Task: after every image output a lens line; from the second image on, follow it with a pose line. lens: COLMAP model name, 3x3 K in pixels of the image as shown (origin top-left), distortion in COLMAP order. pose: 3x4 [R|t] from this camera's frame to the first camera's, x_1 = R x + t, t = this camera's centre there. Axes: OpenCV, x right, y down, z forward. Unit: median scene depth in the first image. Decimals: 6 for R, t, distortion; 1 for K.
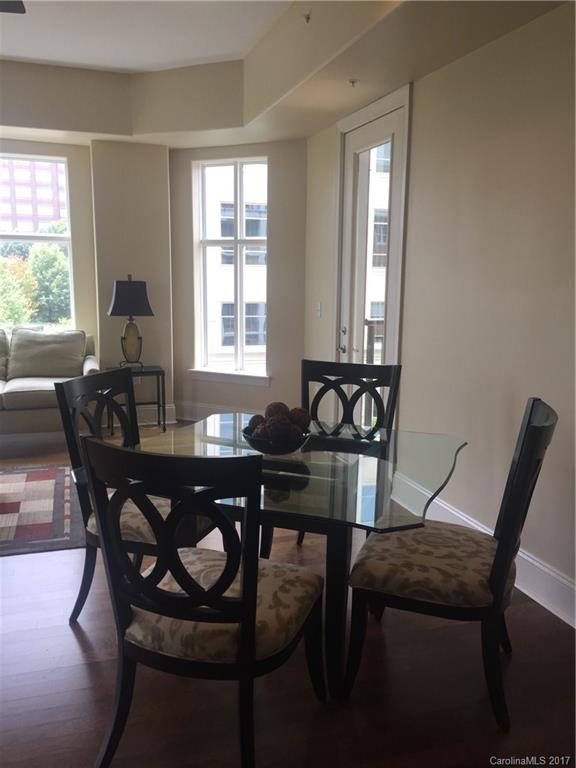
lens RADIAL K [[652.0, 0, 293.7], [0, 652.0, 382.9], [0, 0, 1]] dist [0.057772, -0.074474]
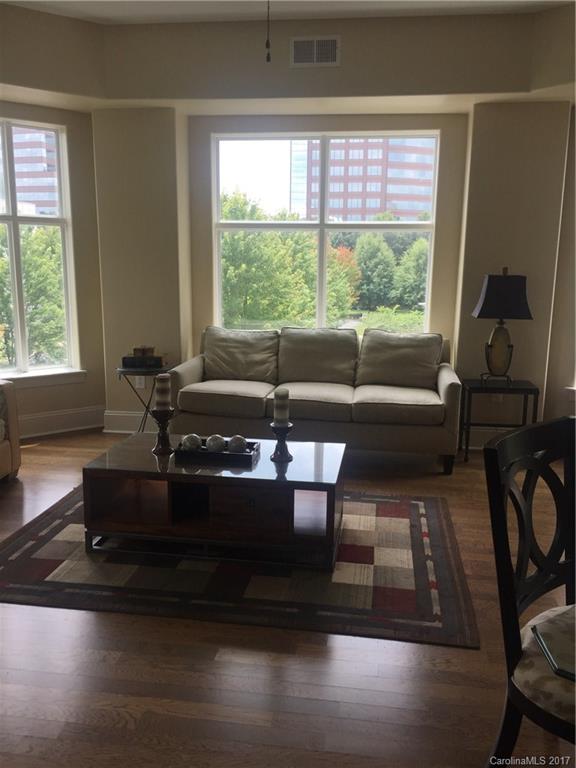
lens RADIAL K [[652.0, 0, 287.8], [0, 652.0, 385.0], [0, 0, 1]] dist [0.057772, -0.074474]
pose [[0.889280, 0.083500, -0.449676, -0.112252], [-0.074832, 0.996508, 0.037052, -0.030478], [0.451200, 0.000701, 0.892423, 0.155360]]
